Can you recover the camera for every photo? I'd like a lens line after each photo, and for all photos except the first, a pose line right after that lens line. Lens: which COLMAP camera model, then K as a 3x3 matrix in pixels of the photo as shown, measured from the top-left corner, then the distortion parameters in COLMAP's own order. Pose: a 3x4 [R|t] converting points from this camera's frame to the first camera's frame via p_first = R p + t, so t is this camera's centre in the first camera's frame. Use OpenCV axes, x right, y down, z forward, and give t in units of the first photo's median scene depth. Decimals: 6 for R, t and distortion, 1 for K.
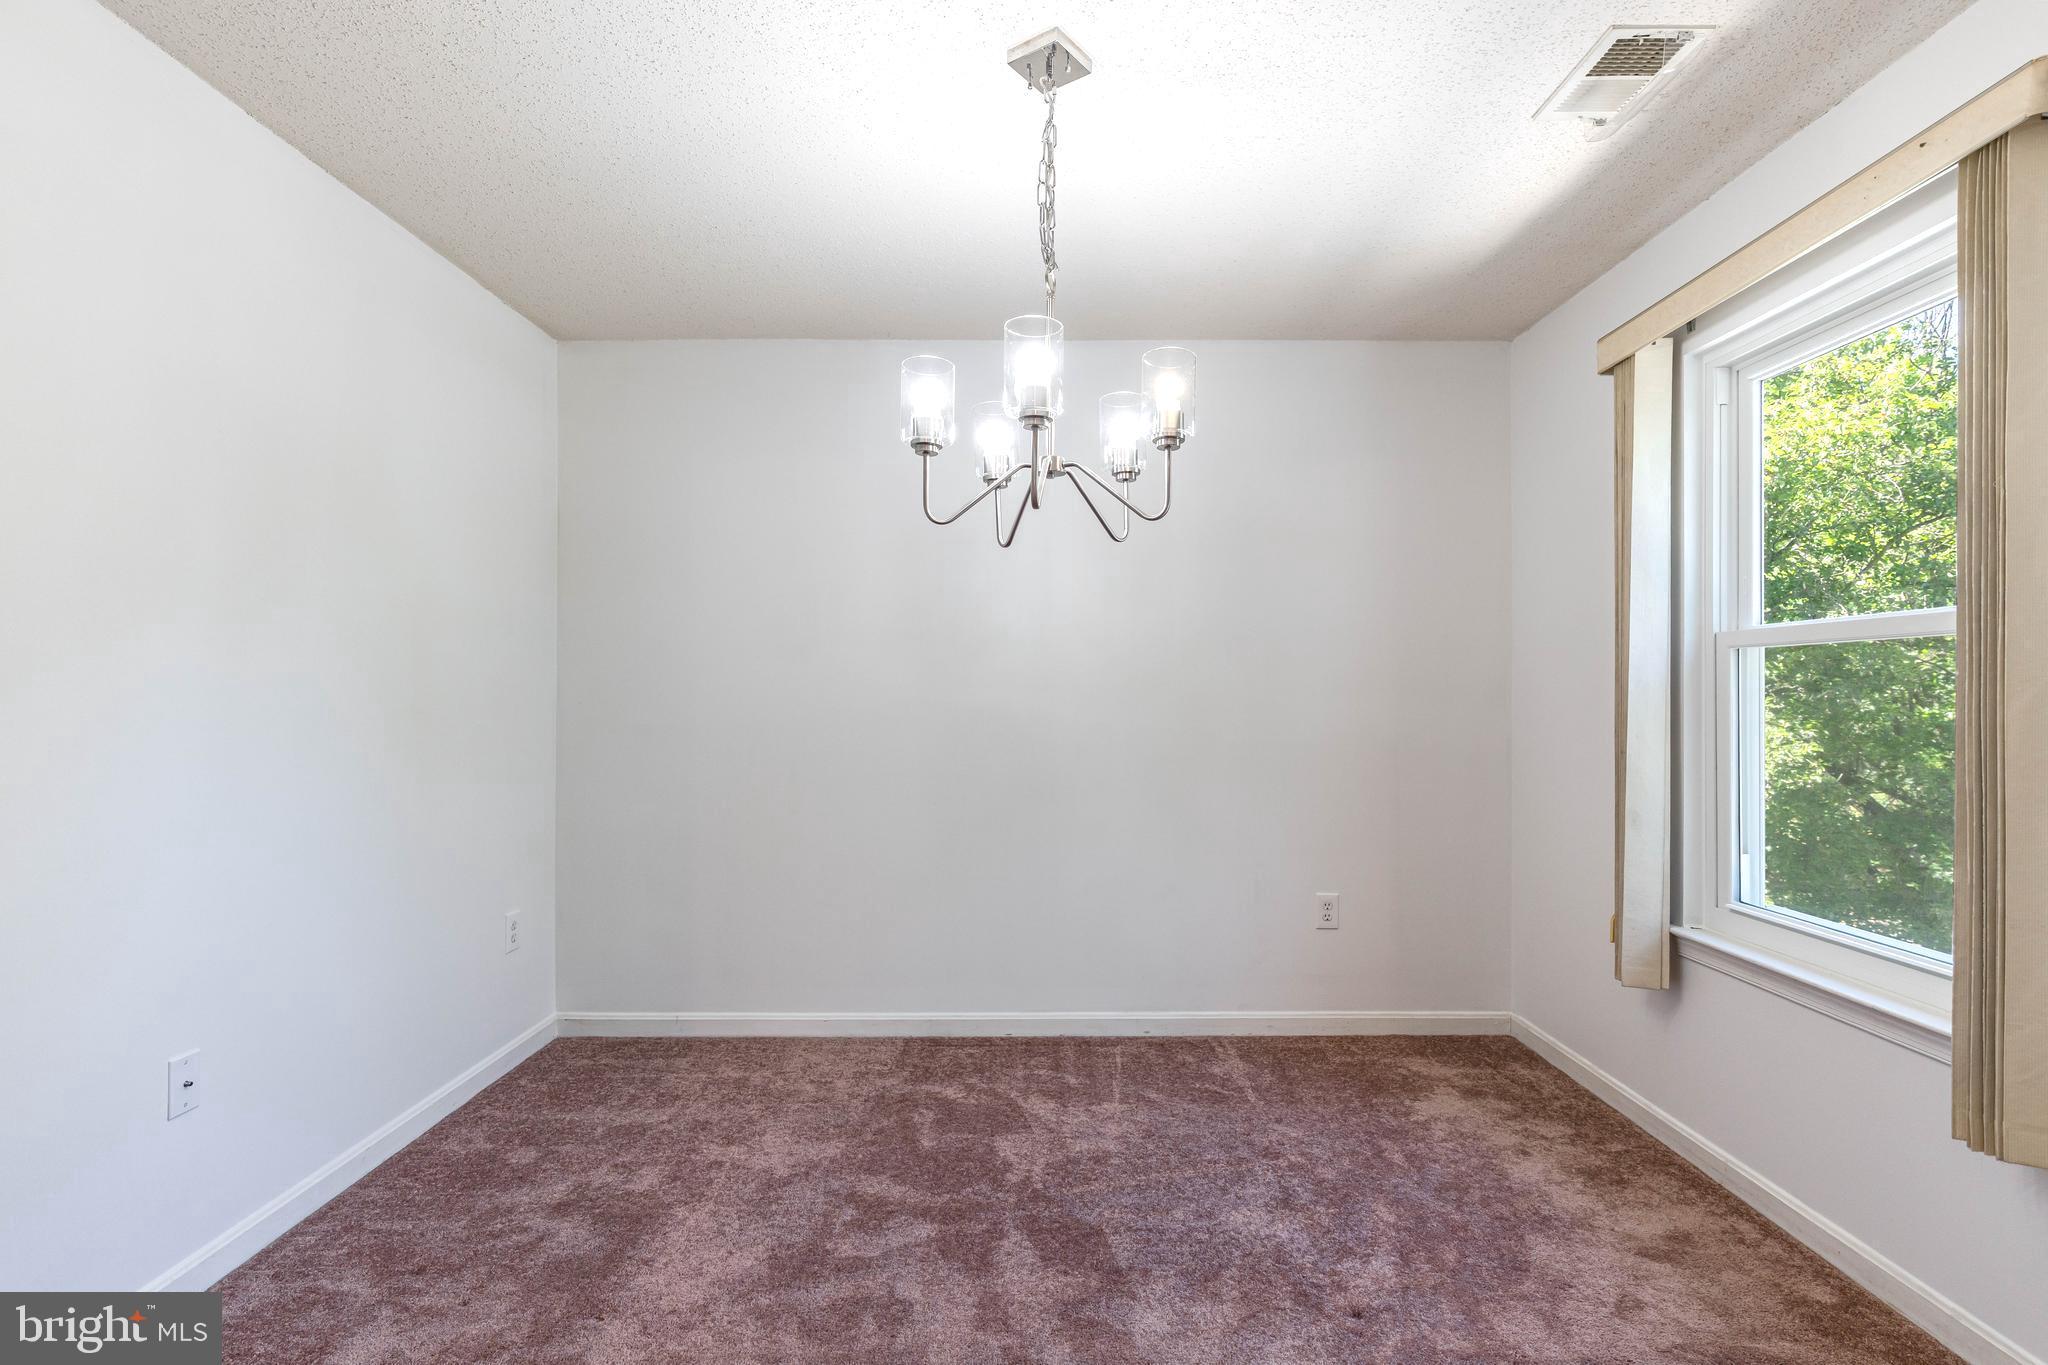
lens RADIAL K [[986.0, 0, 1023.5], [0, 986.0, 689.5], [0, 0, 1]] dist [0.002748, 0.000633]
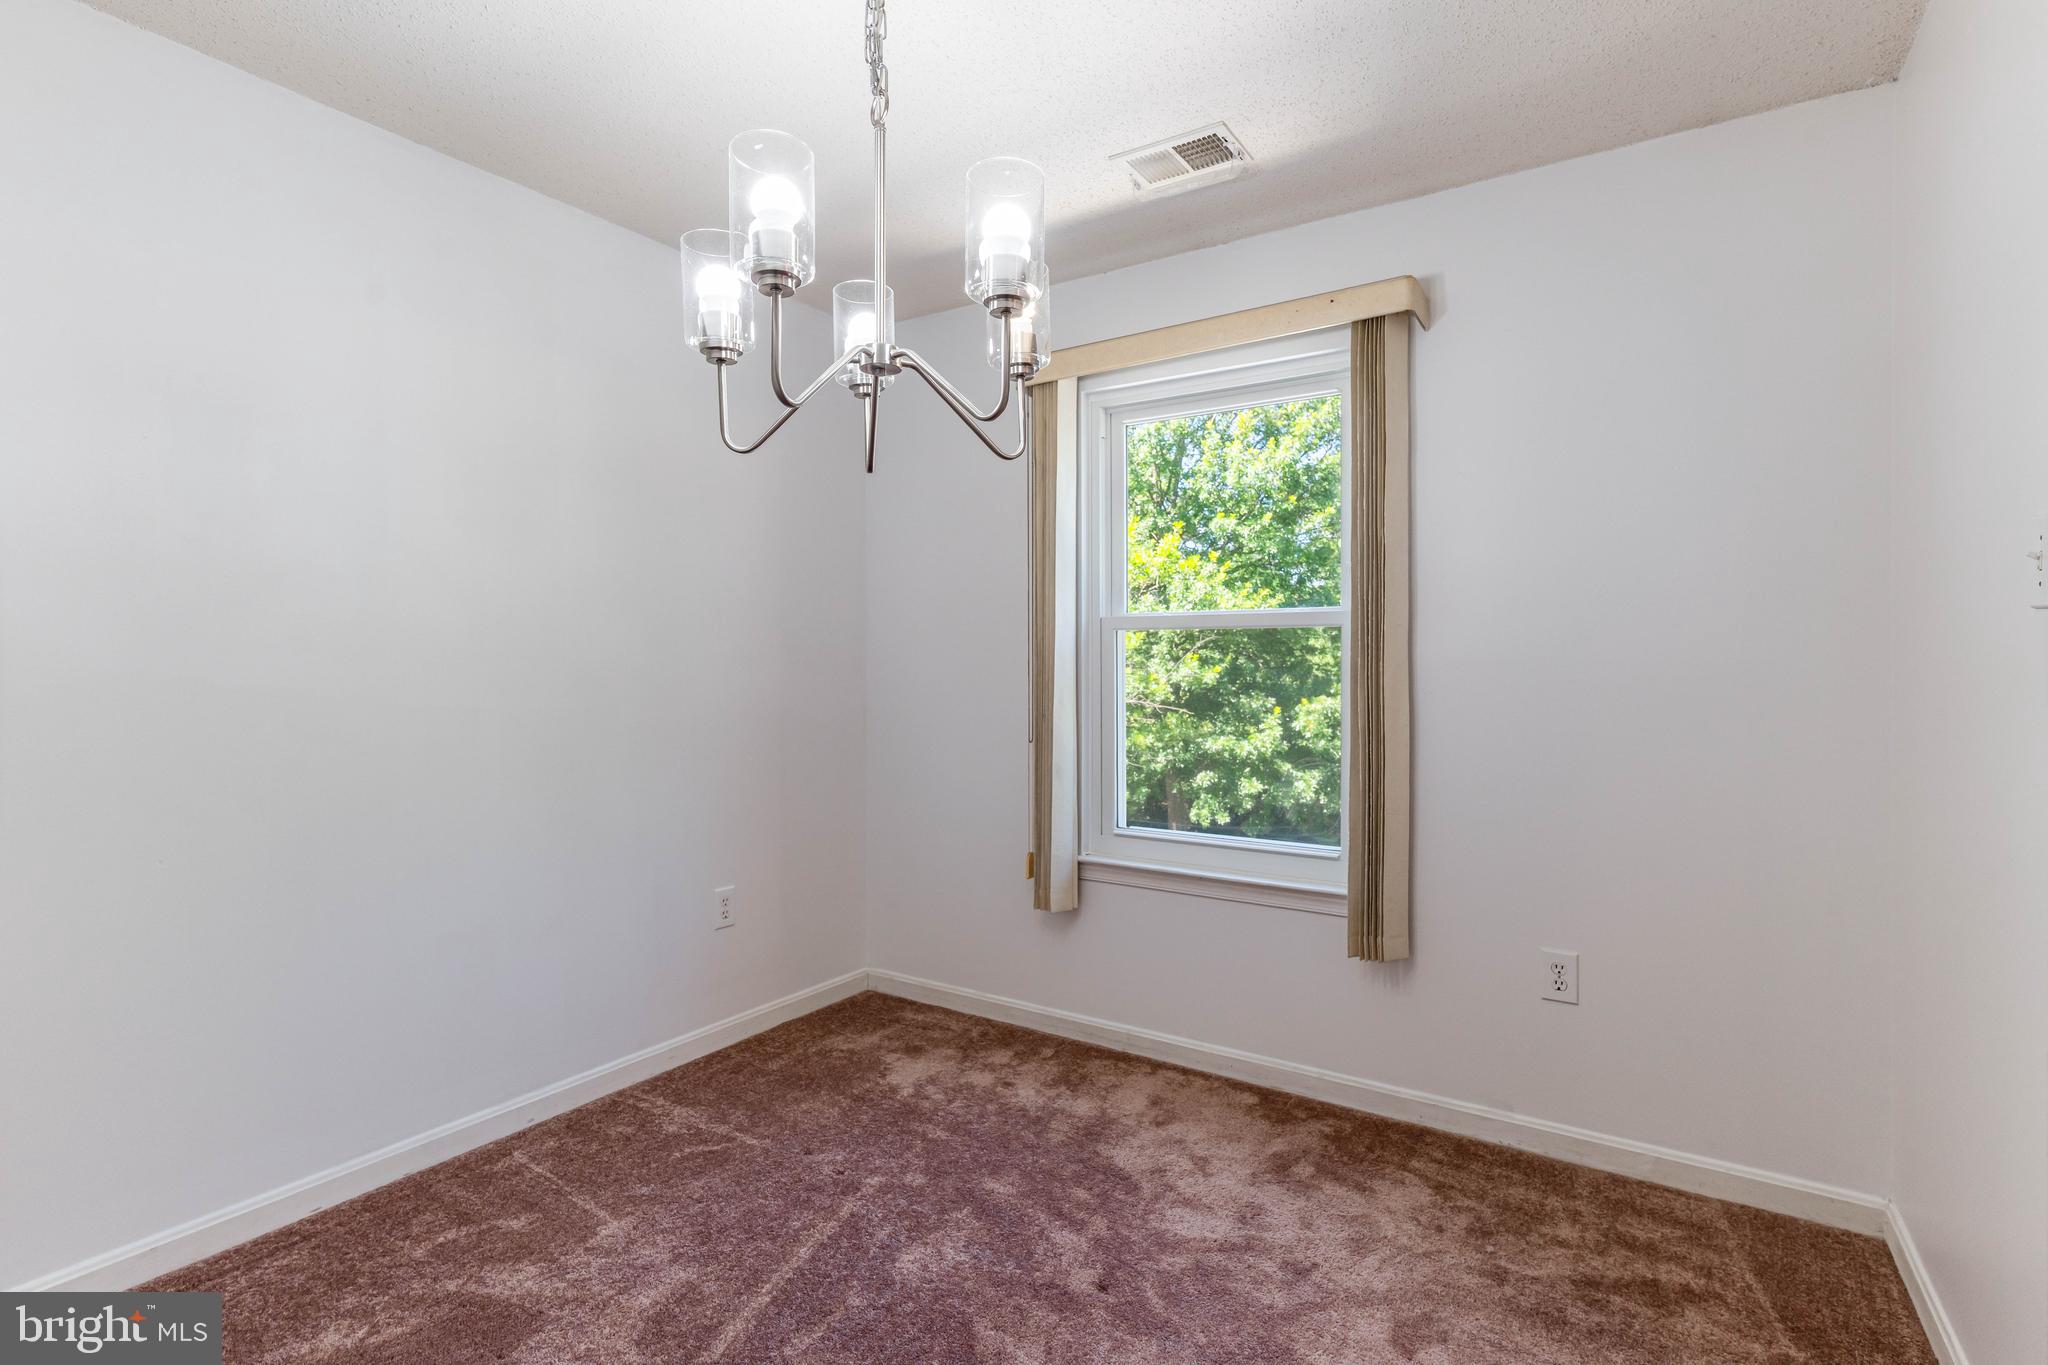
lens RADIAL K [[990.4, 0, 1023.7], [0, 990.4, 656.9], [0, 0, 1]] dist [0.000238, 0.000551]
pose [[0.546041, 0.007235, 0.837727, -0.388760], [-0.006415, 0.999969, -0.004455, -0.000503], [-0.837734, -0.002941, 0.546071, 0.367966]]
